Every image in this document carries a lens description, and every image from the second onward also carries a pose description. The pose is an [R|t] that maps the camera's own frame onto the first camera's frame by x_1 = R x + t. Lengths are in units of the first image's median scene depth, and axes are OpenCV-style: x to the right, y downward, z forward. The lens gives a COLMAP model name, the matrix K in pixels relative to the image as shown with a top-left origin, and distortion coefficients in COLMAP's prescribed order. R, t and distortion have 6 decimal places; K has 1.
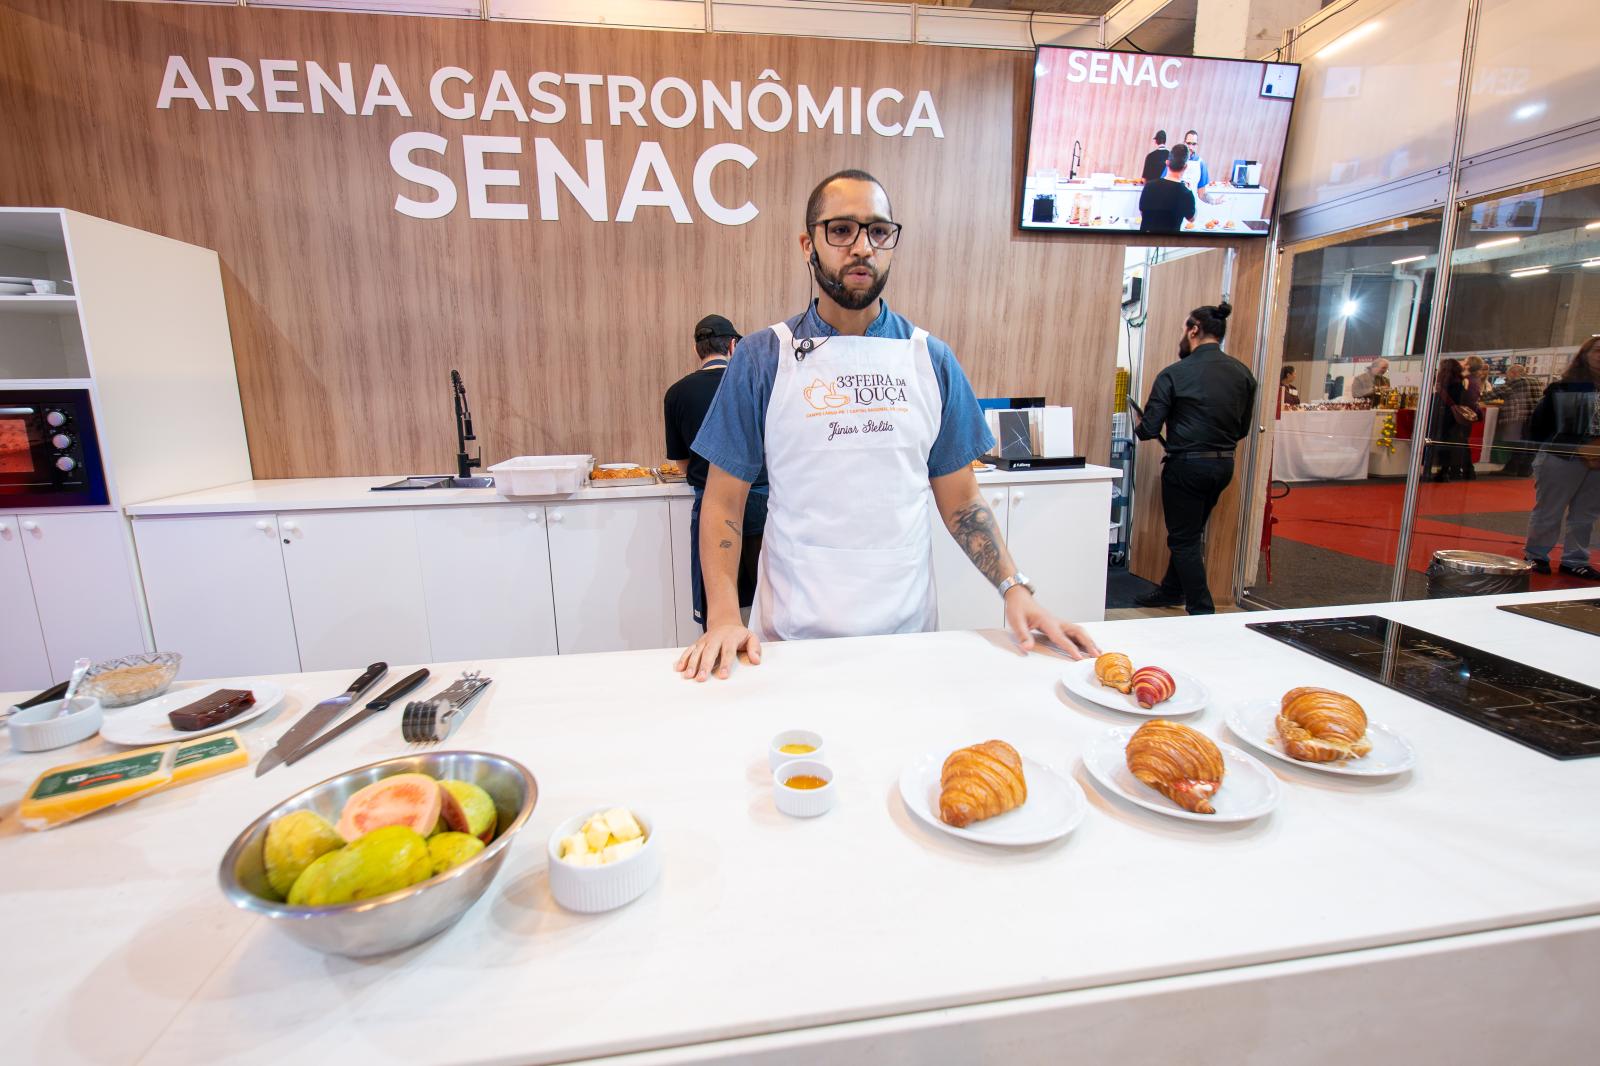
lens RADIAL K [[760.8, 0, 802.2], [0, 760.8, 526.6], [0, 0, 1]] dist [0.003322, -0.003435]
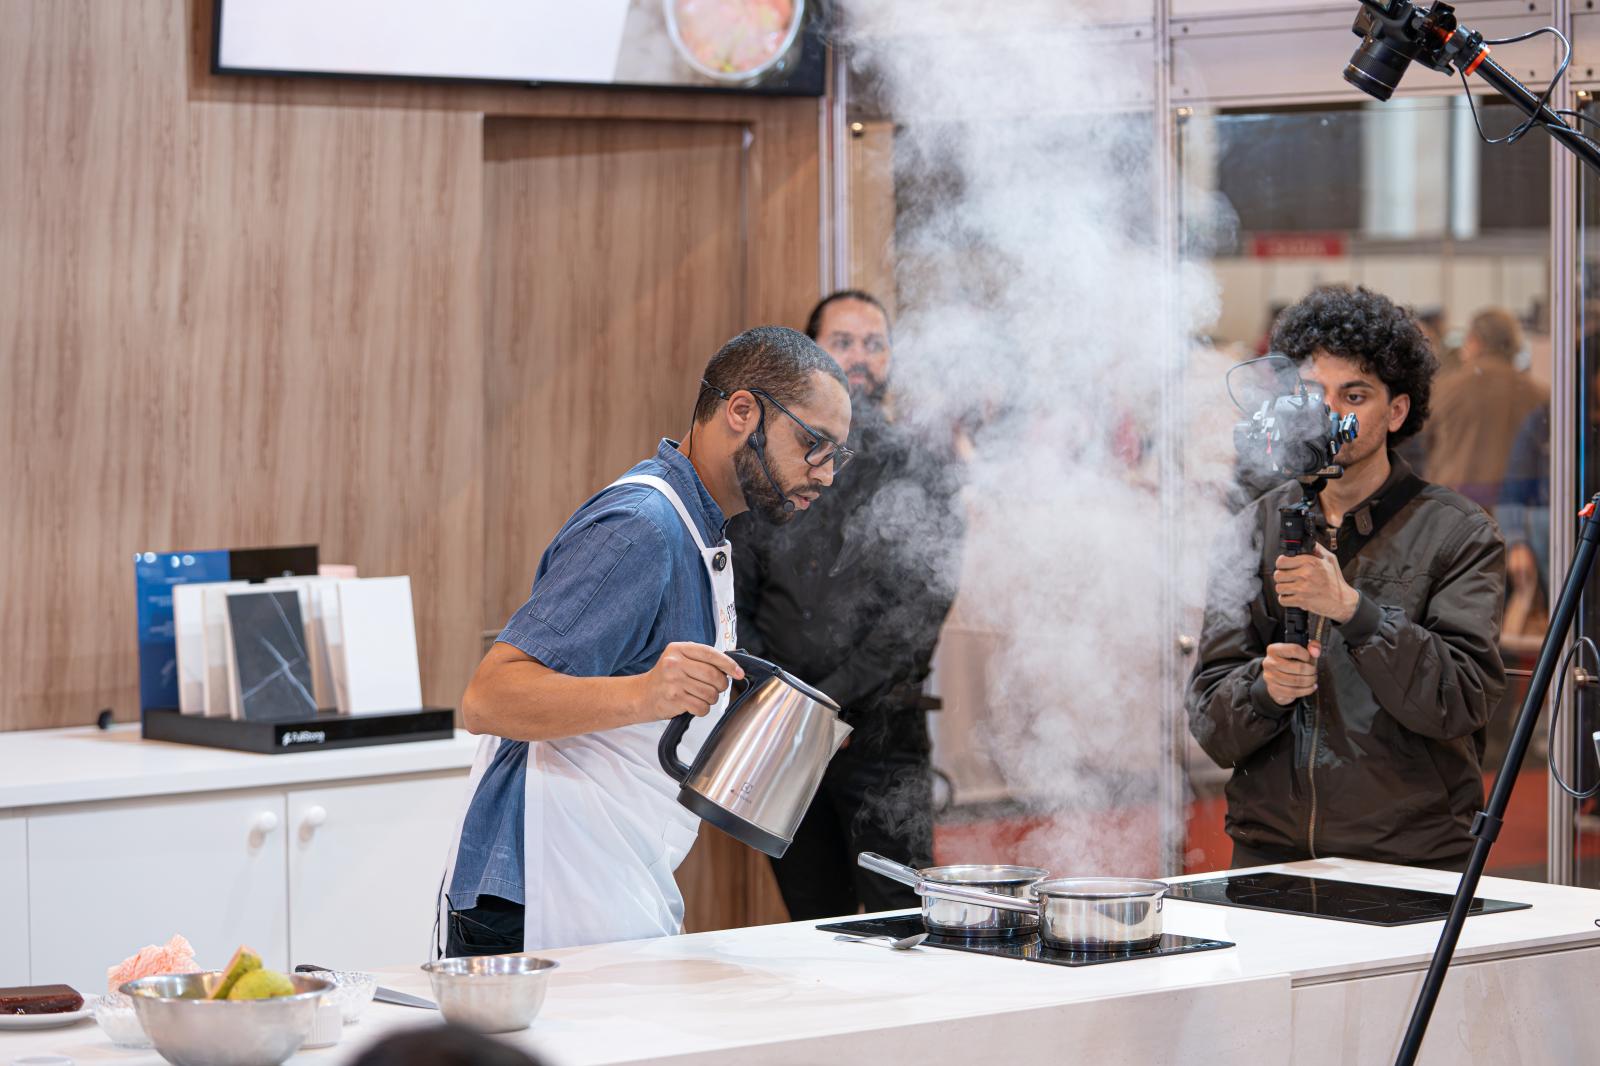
lens RADIAL K [[4410.4, 0, 805.5], [0, 4410.4, 532.0], [0, 0, 1]] dist [-0.808376, 0.000000]
pose [[0.873179, -0.023484, 0.486834, -0.441329], [0.093915, 0.988227, -0.120775, 0.084906], [-0.478267, 0.151179, 0.865105, -0.809244]]
